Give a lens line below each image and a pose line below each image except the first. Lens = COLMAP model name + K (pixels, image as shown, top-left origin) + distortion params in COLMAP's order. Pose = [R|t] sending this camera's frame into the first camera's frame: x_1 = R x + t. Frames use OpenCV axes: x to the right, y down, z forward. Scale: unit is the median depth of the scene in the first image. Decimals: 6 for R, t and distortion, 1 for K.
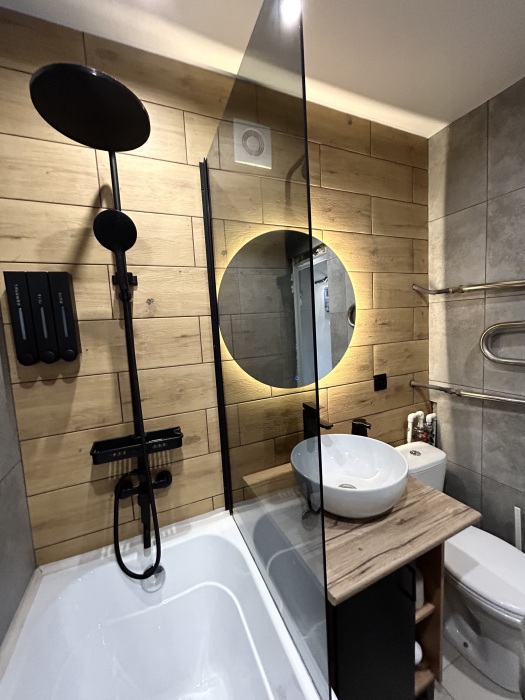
lens RADIAL K [[281.0, 0, 262.5], [0, 281.0, 350.0], [0, 0, 1]] dist [0.002459, 0.000336]
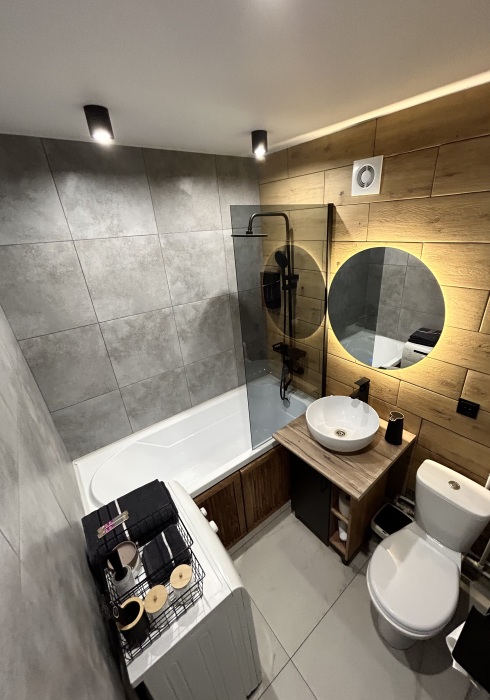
lens RADIAL K [[283.6, 0, 266.6], [0, 283.6, 347.7], [0, 0, 1]] dist [0.000223, 0.000012]
pose [[0.275077, 0.430947, -0.859428, 1.088528], [-0.044621, 0.898673, 0.436344, -0.503882], [0.960386, -0.081680, 0.266434, 0.157633]]
